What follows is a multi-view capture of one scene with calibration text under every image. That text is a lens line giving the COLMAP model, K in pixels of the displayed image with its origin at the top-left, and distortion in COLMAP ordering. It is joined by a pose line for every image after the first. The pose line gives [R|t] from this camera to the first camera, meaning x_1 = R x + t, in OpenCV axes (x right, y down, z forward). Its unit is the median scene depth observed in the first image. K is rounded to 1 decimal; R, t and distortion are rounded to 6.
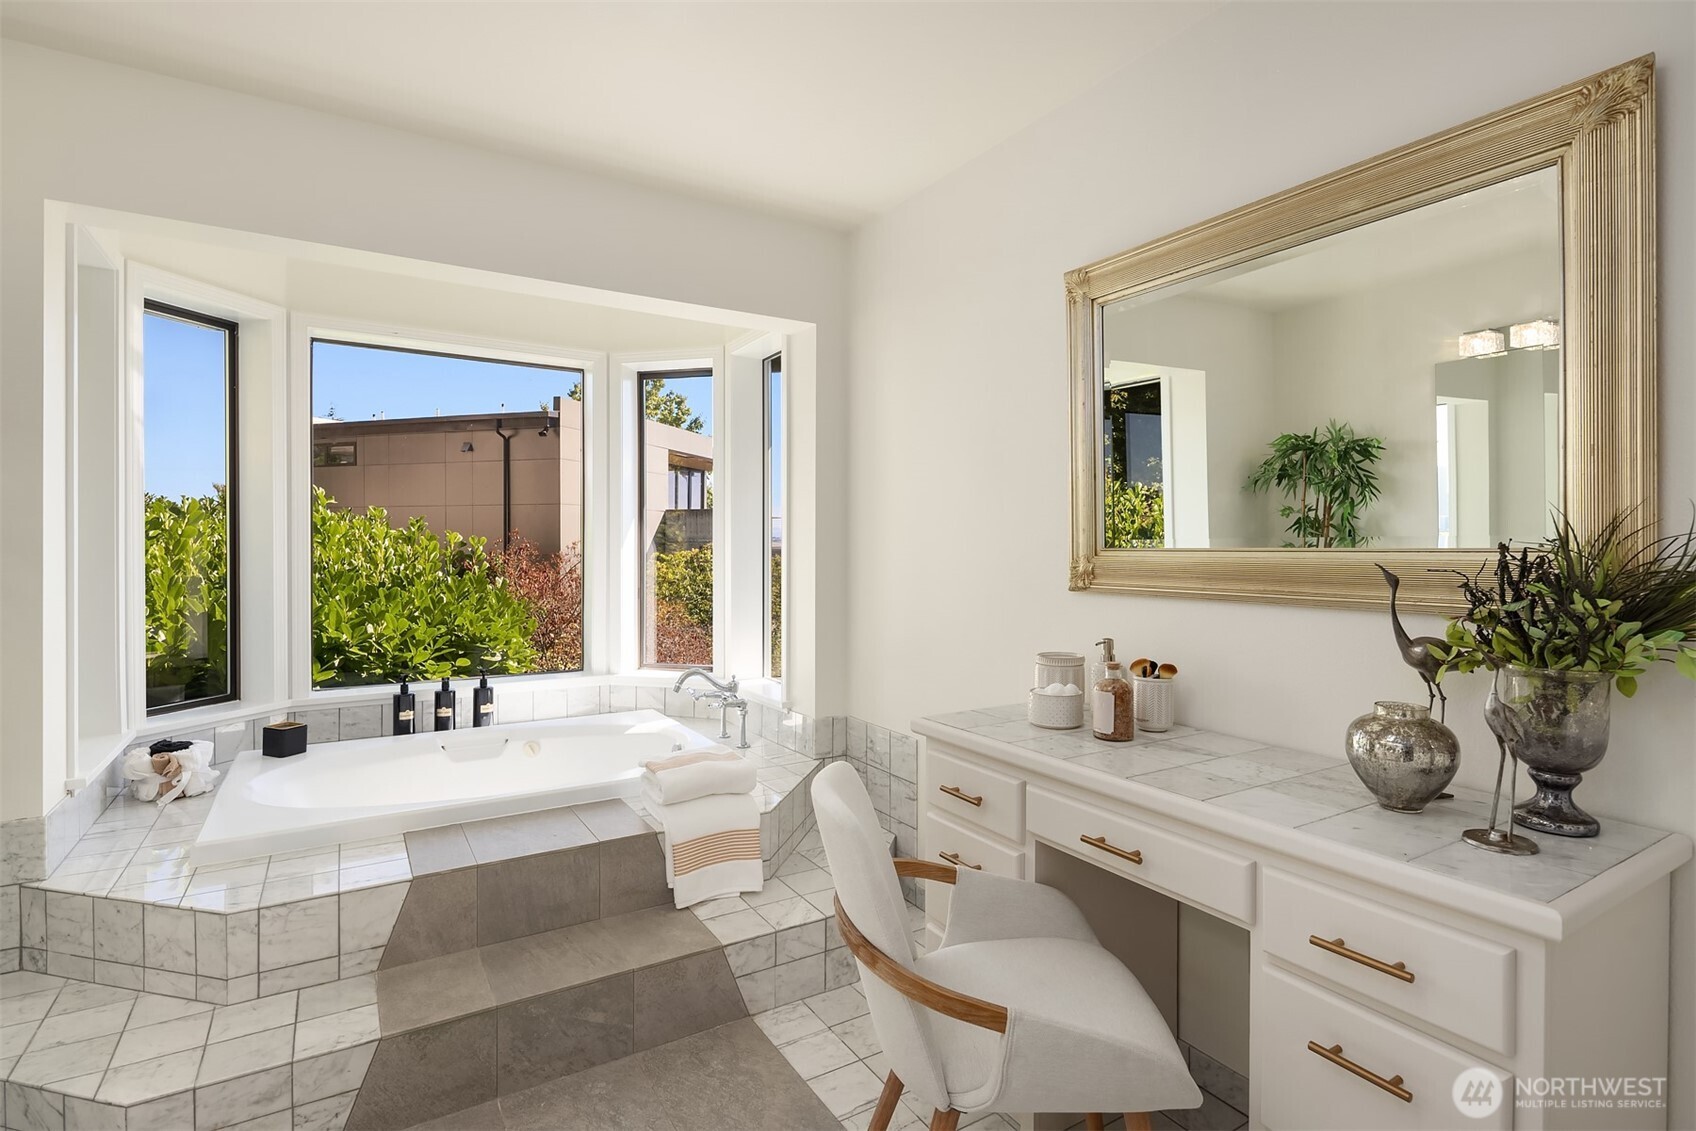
lens RADIAL K [[823.3, 0, 849.1], [0, 823.3, 539.8], [0, 0, 1]] dist [0.000833, -0.001195]
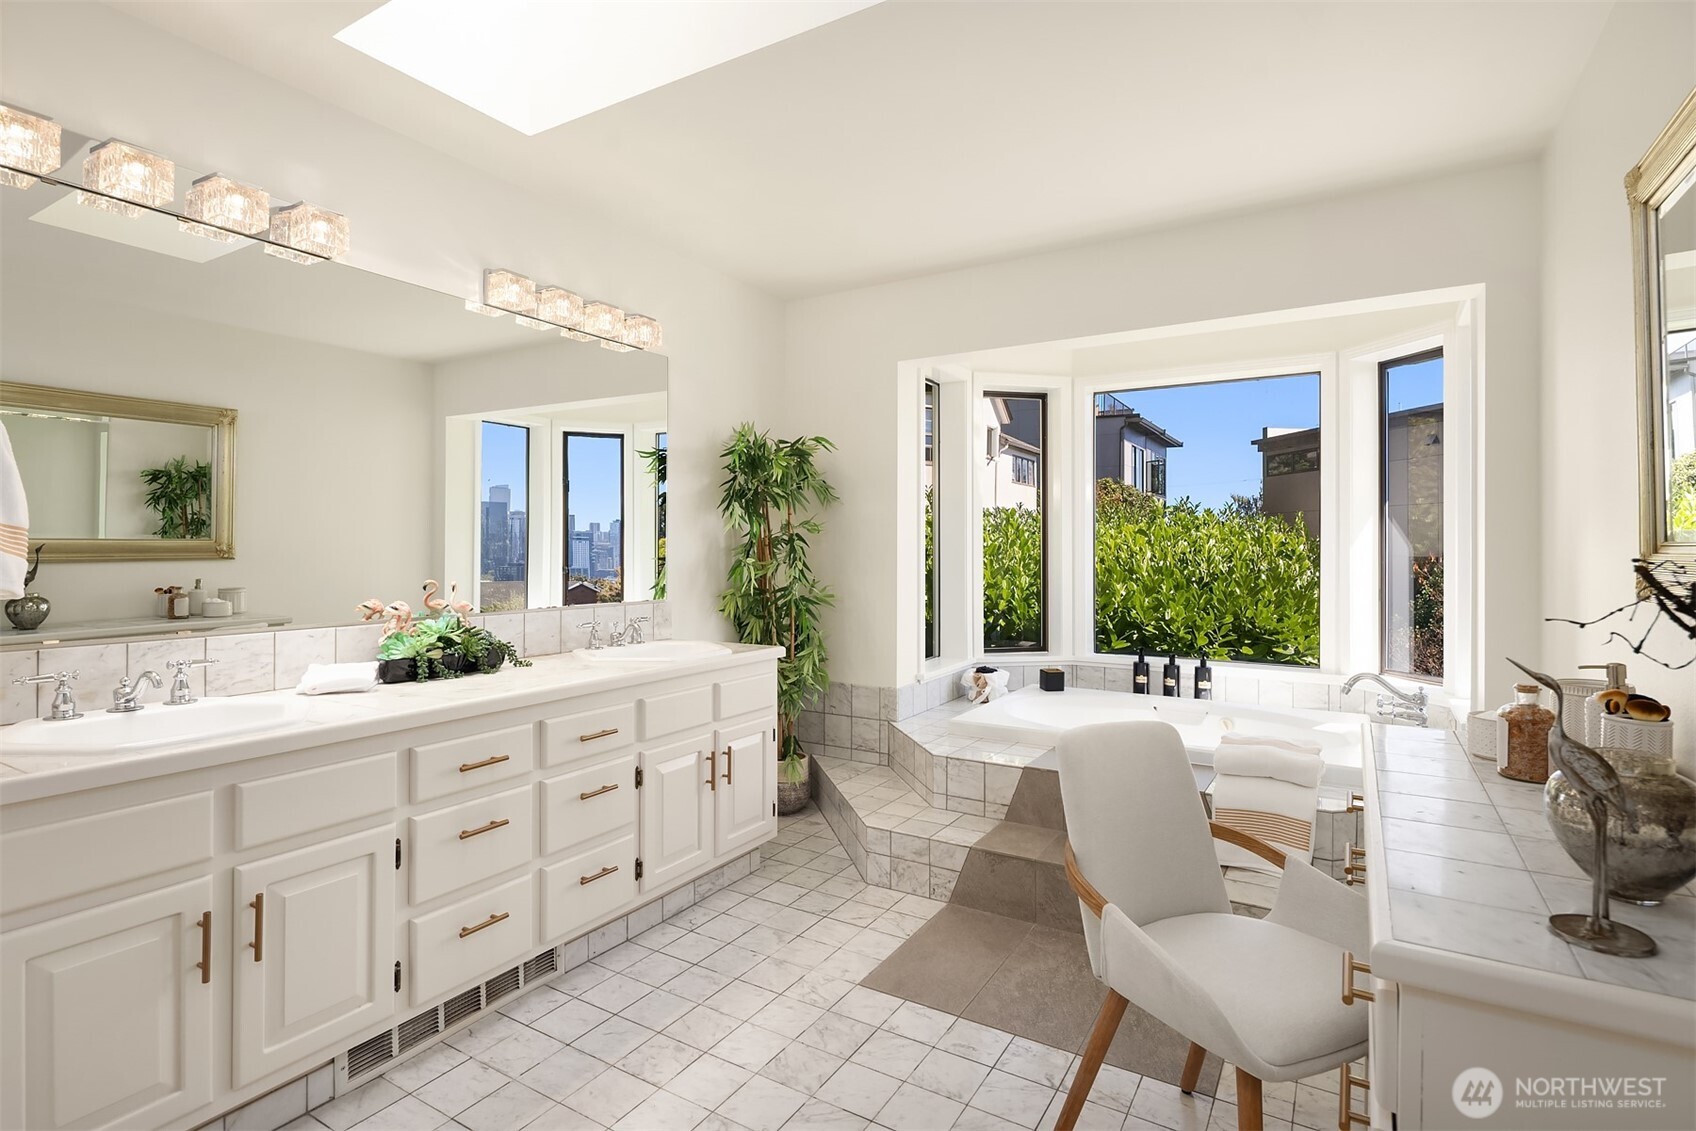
lens RADIAL K [[823.3, 0, 849.1], [0, 823.3, 539.8], [0, 0, 1]] dist [0.000833, -0.001195]
pose [[0.454957, -0.009271, -0.890465, 0.437641], [0.008104, 0.999948, -0.006270, 0.003474], [0.890477, -0.004364, 0.455008, 0.027487]]
